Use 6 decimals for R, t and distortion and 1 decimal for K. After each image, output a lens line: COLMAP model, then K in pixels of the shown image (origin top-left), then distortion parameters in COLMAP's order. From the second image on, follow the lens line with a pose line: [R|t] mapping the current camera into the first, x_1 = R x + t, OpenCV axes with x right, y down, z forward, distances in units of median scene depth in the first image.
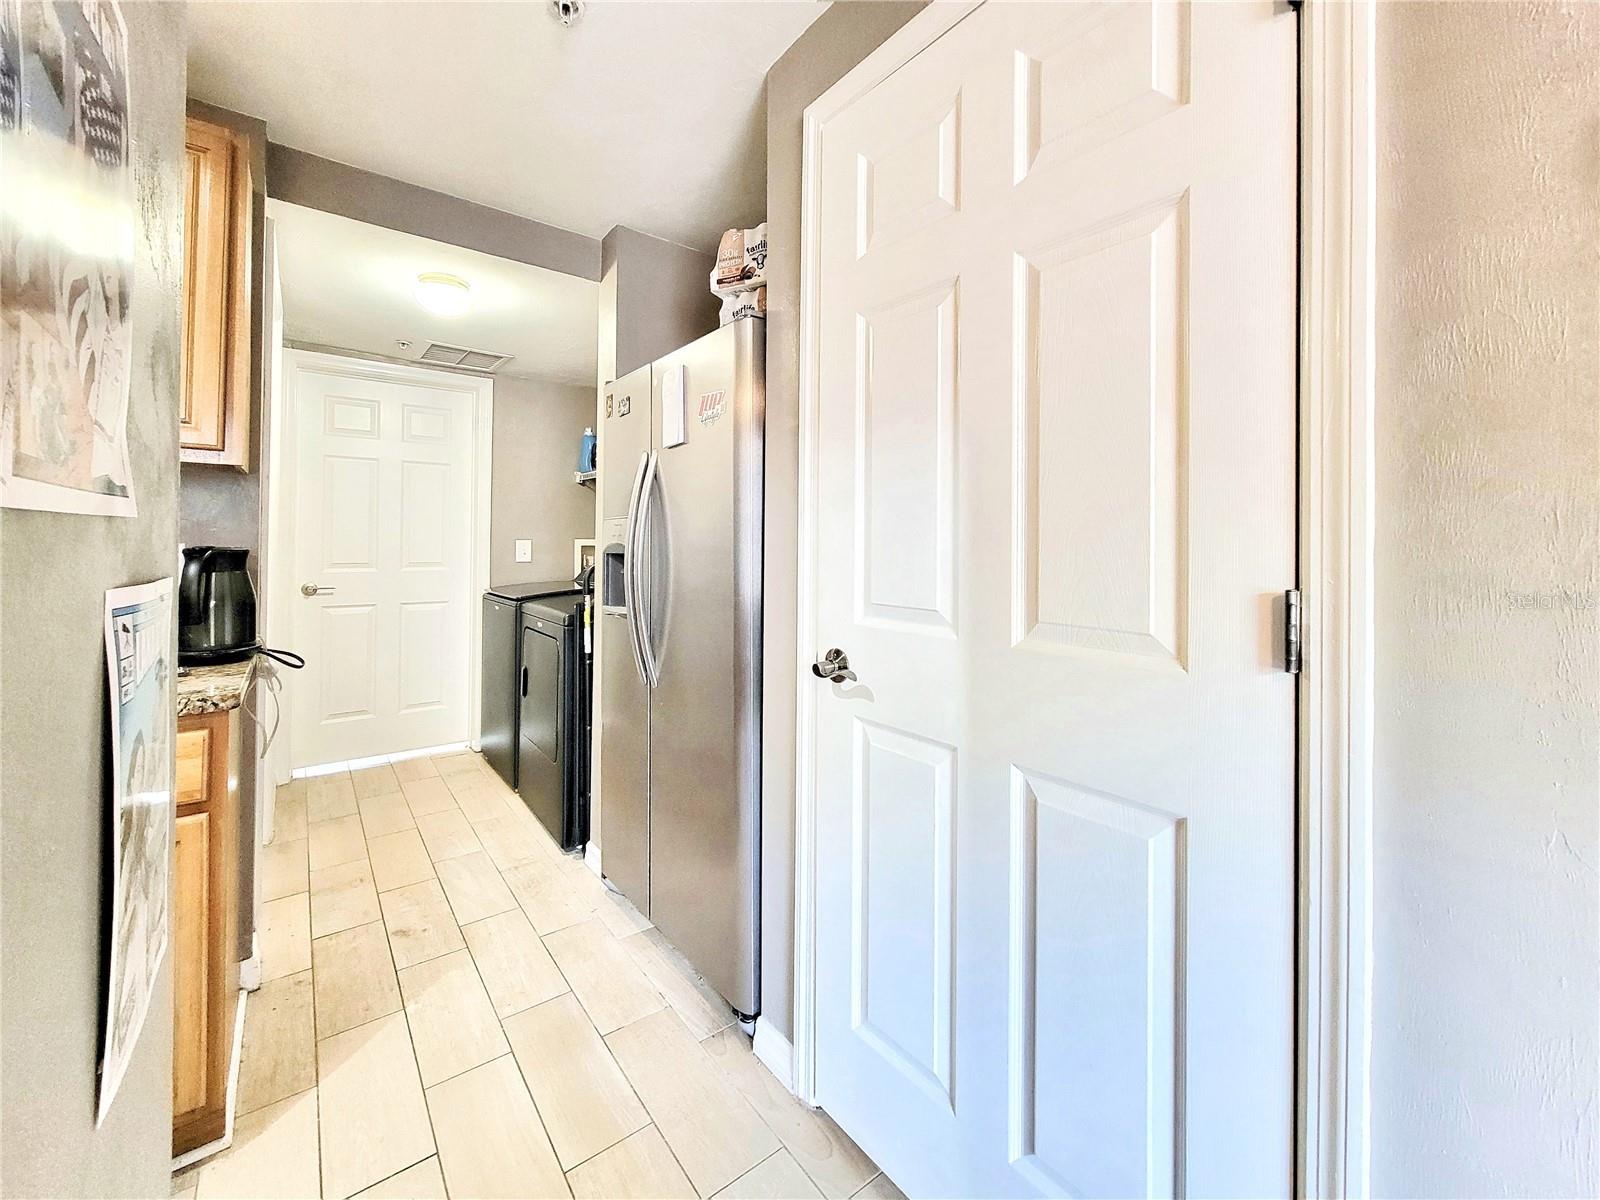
lens RADIAL K [[654.8, 0, 844.4], [0, 654.8, 543.5], [0, 0, 1]] dist [-0.000090, 0.000015]
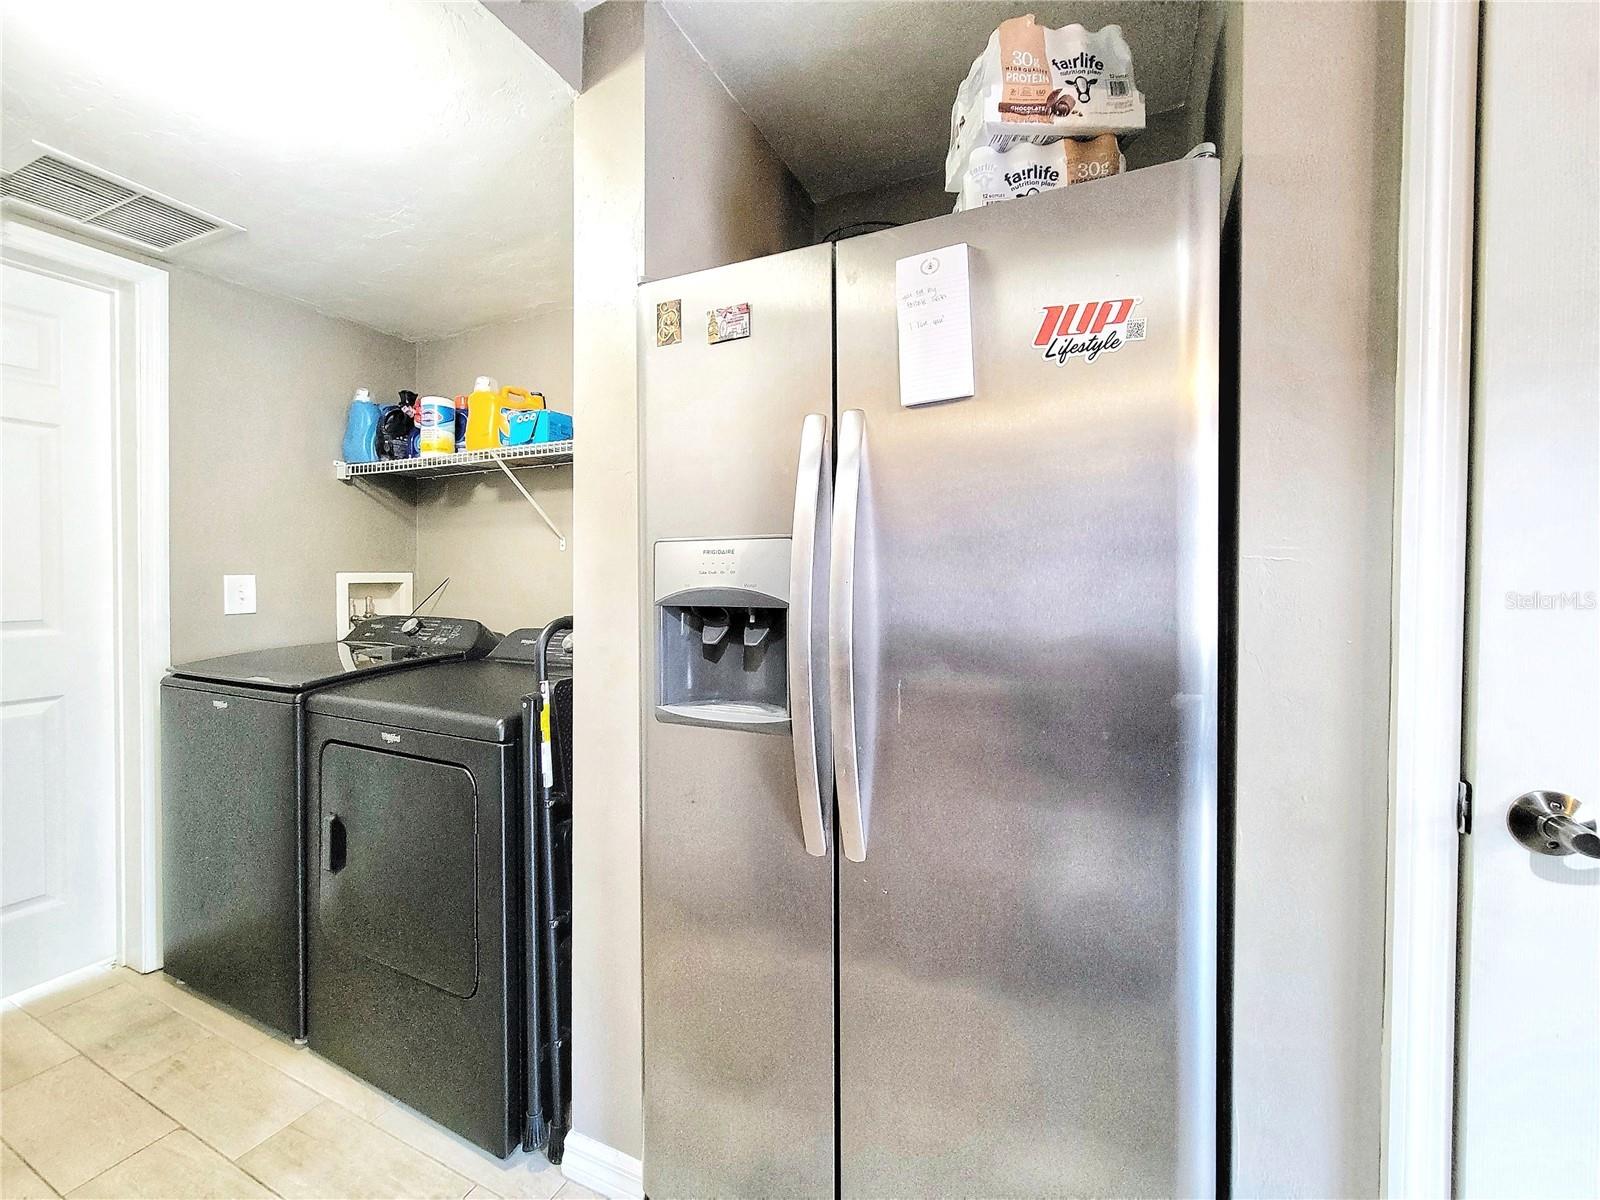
lens RADIAL K [[636.4, 0, 803.7], [0, 636.4, 586.2], [0, 0, 1]] dist [0.001606, 0.000104]
pose [[0.900598, -0.010284, 0.434531, -0.581844], [0.001013, 0.999767, 0.021561, -0.013259], [-0.434652, -0.018978, 0.900399, 0.593049]]
